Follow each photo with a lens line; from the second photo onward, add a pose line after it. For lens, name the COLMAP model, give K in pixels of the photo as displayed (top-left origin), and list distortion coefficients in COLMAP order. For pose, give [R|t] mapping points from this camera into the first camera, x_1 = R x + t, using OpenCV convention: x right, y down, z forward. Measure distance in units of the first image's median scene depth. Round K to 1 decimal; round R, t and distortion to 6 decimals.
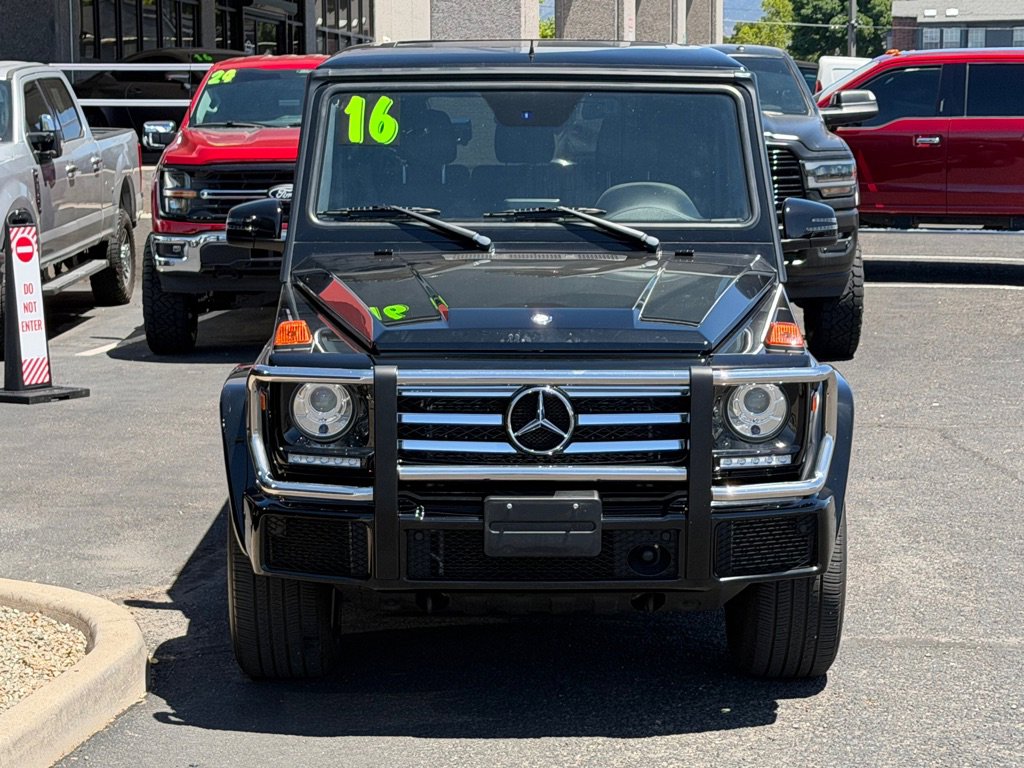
lens RADIAL K [[2315.0, 0, 516.8], [0, 2315.0, 379.8], [0, 0, 1]] dist [0.155928, 0.000000]
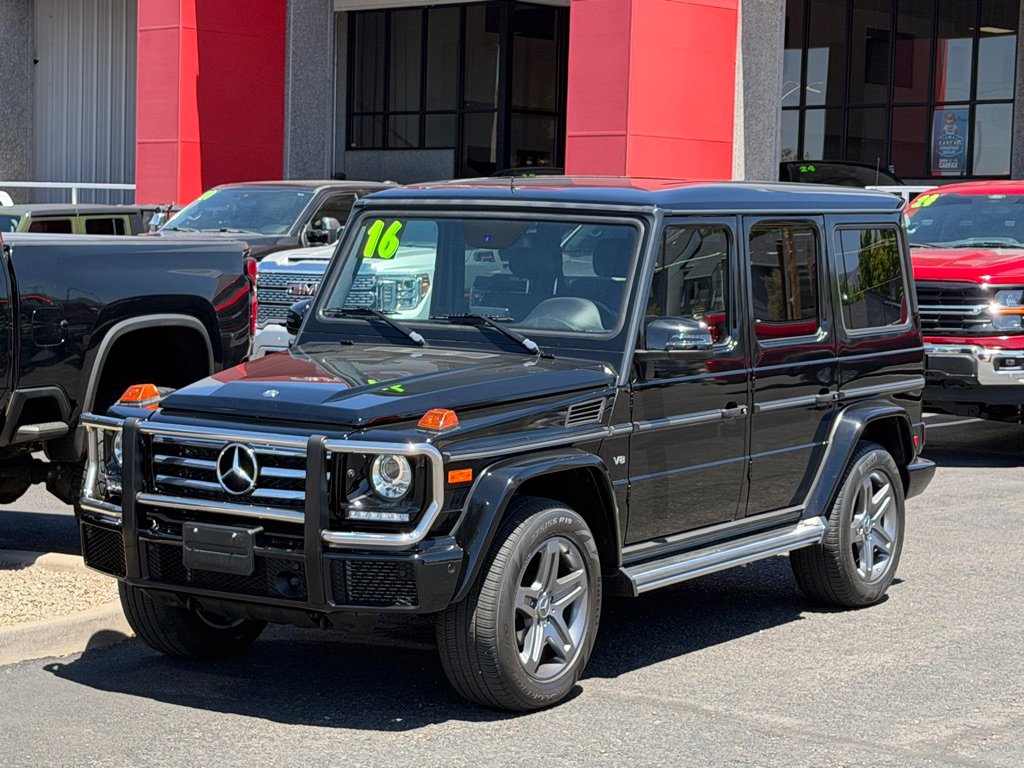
lens RADIAL K [[2315.0, 0, 509.9], [0, 2315.0, 351.8], [0, 0, 1]] dist [0.155928, 0.000000]
pose [[0.831044, 0.053921, -0.553586, 0.400019], [-0.087371, 0.995589, -0.034188, -0.007809], [0.549301, 0.076779, 0.832090, -0.005905]]
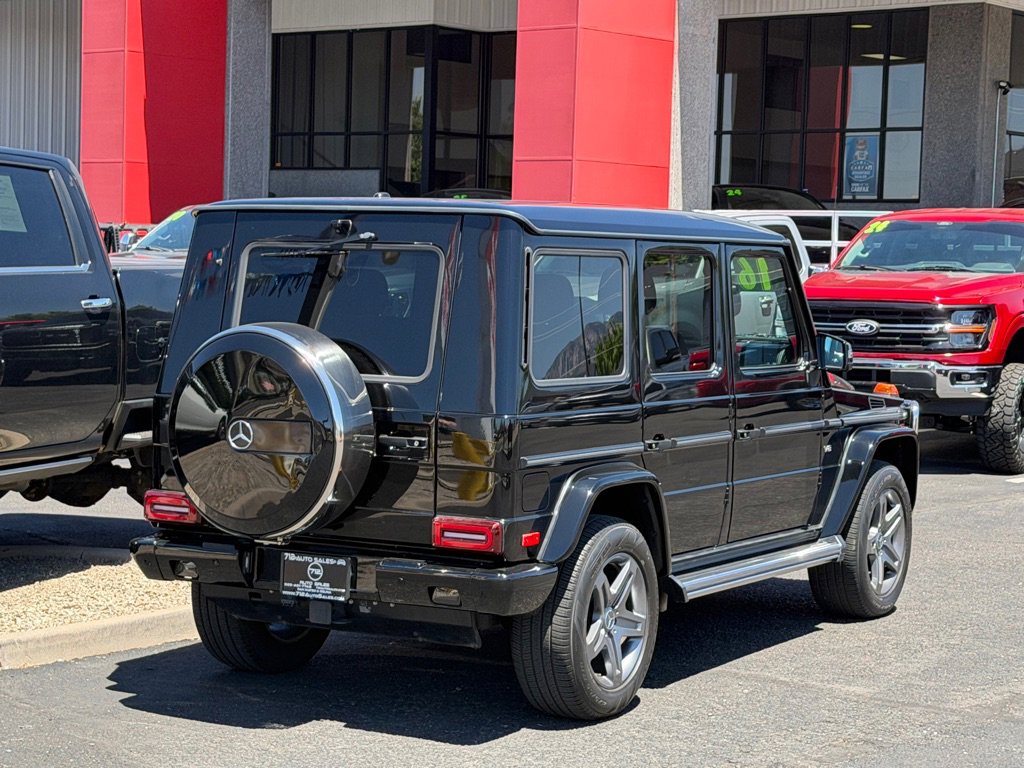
lens RADIAL K [[2315.0, 0, 515.5], [0, 2315.0, 380.5], [0, 0, 1]] dist [0.155928, 0.000000]
pose [[0.863796, 0.057663, -0.500531, 0.383556], [-0.085974, 0.995729, -0.033658, 0.001408], [0.496452, 0.072106, 0.865064, -0.115843]]
